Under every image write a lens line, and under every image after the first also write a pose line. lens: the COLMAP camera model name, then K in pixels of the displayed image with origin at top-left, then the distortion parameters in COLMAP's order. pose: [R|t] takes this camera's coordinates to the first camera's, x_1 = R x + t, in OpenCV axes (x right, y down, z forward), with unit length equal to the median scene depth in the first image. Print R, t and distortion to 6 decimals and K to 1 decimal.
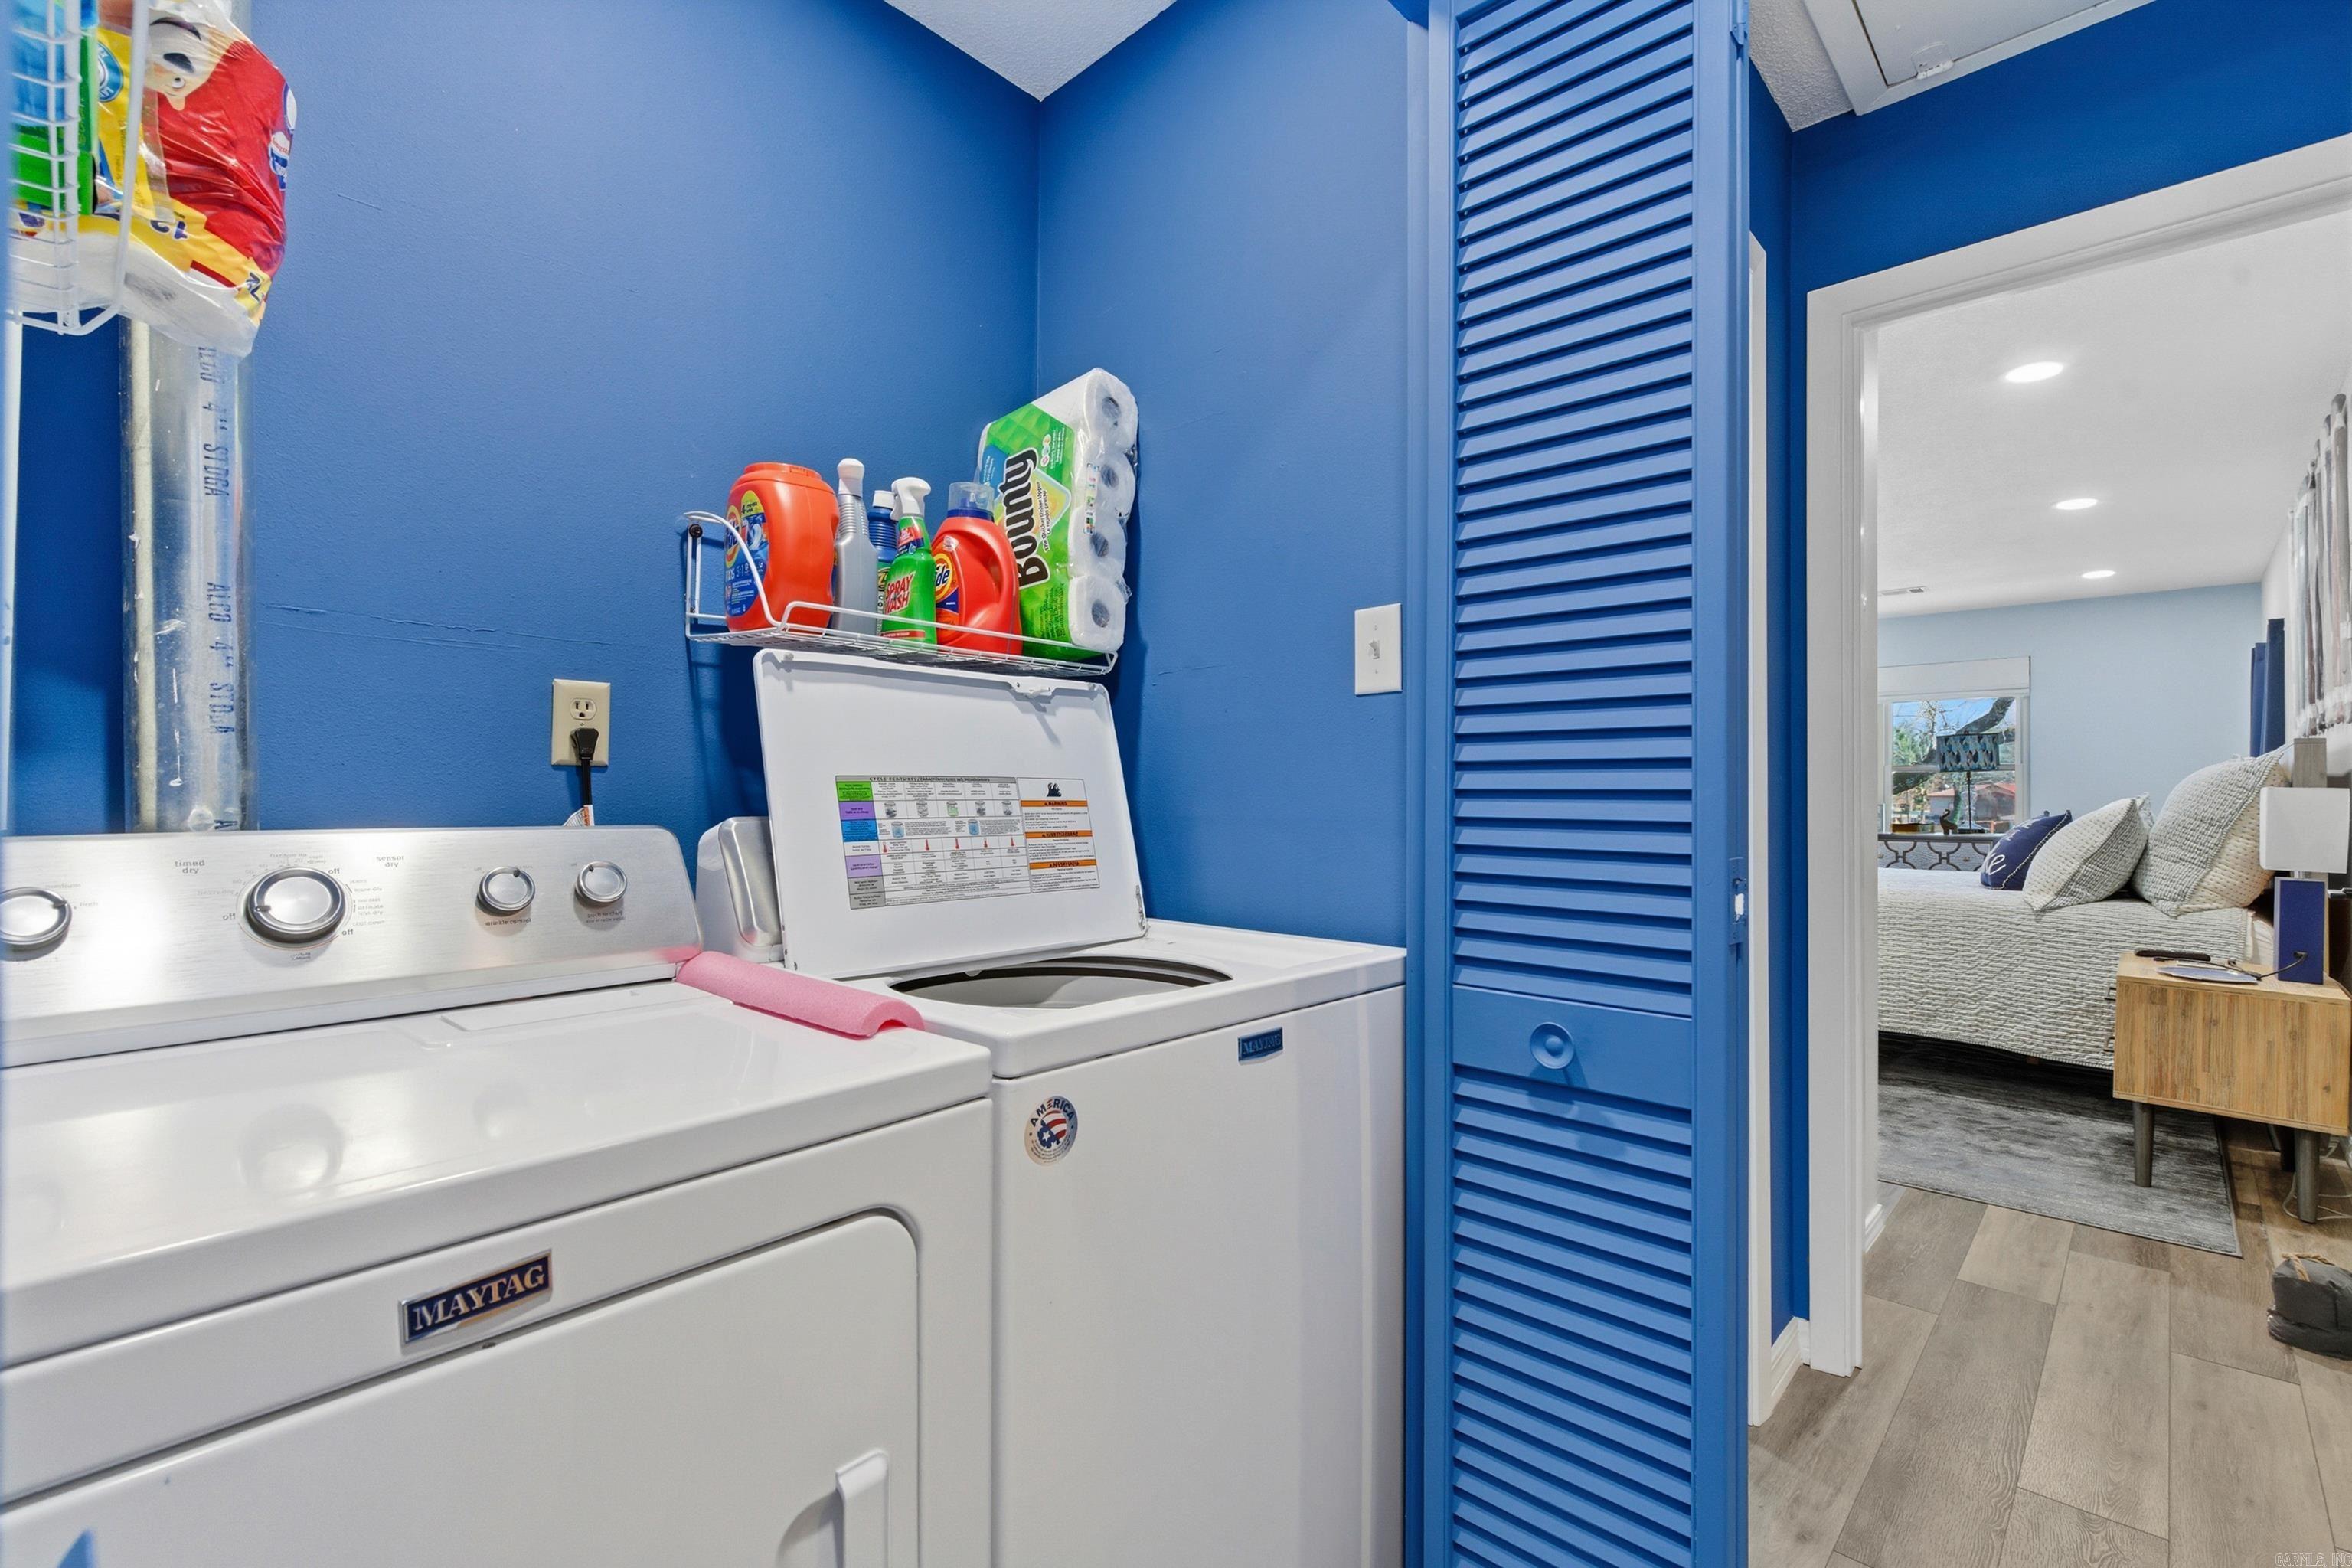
lens RADIAL K [[1073.7, 0, 1178.1], [0, 1073.7, 792.3], [0, 0, 1]] dist [0.003925, -0.001526]
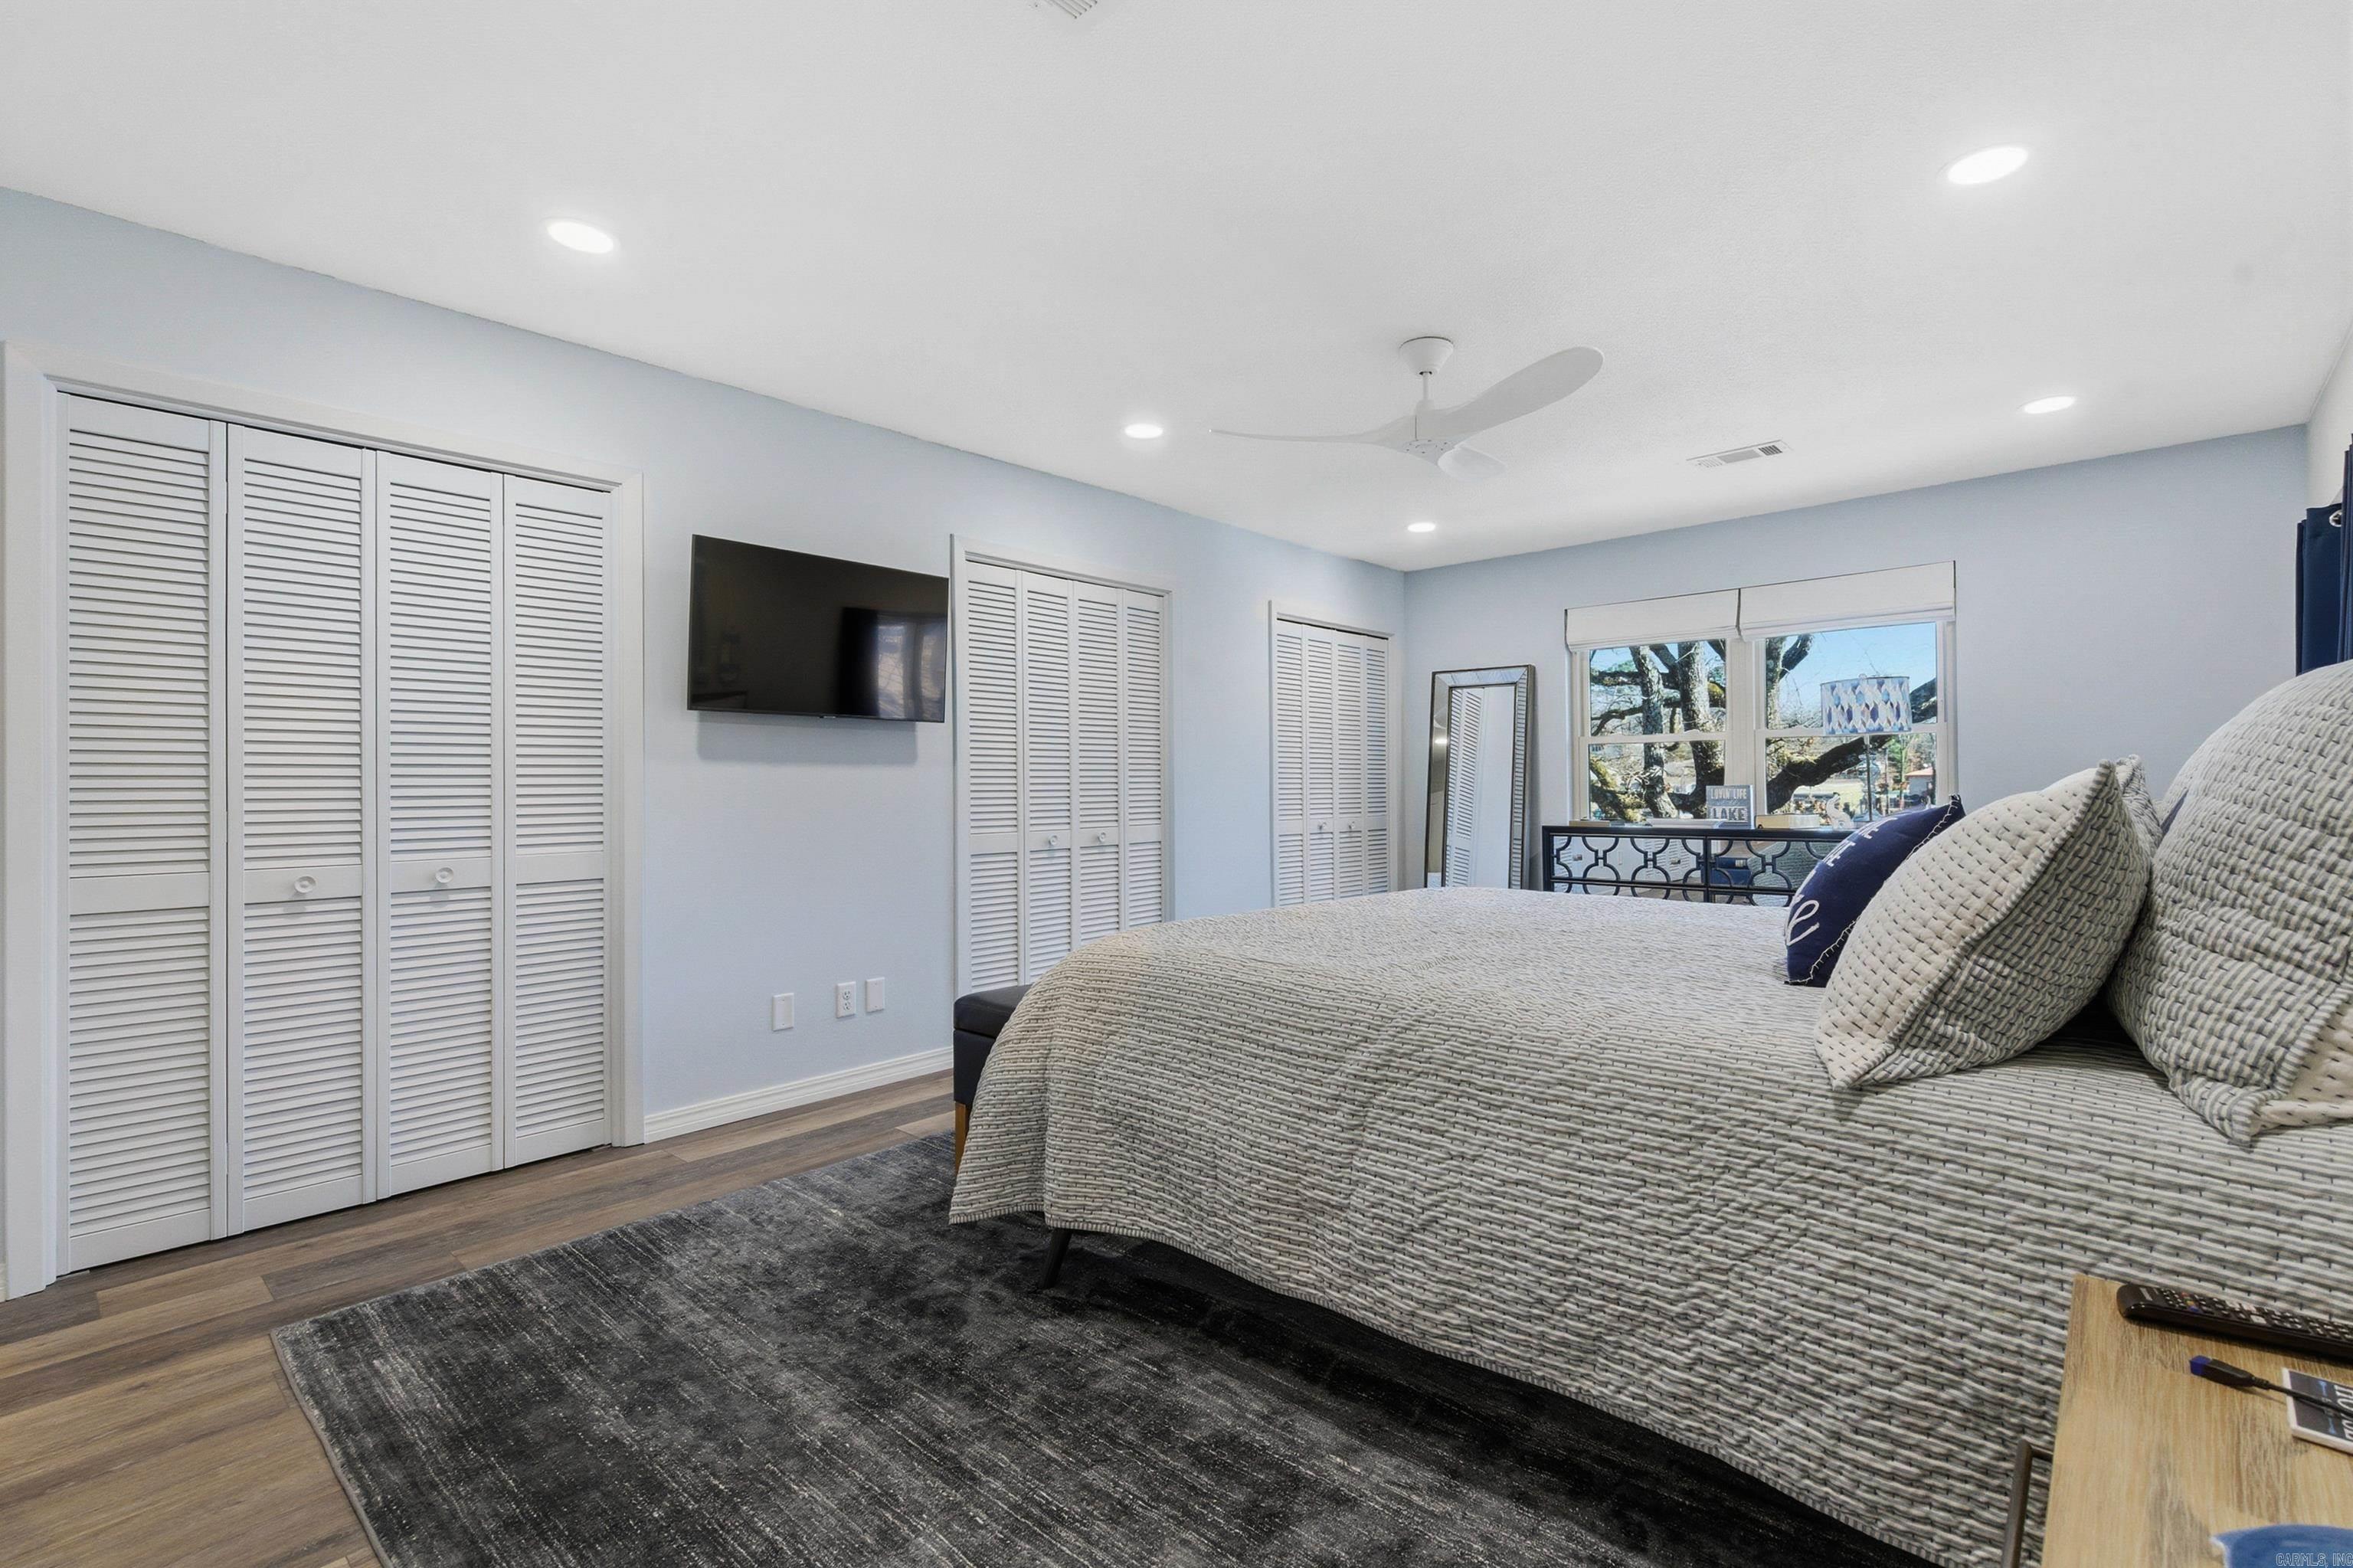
lens RADIAL K [[1074.2, 0, 1173.9], [0, 1074.2, 778.0], [0, 0, 1]] dist [0.003925, -0.001526]
pose [[0.999899, -0.012165, 0.007379, 0.581888], [0.012190, 0.999920, -0.003382, 0.007993], [-0.007337, 0.003472, 0.999967, 0.652844]]
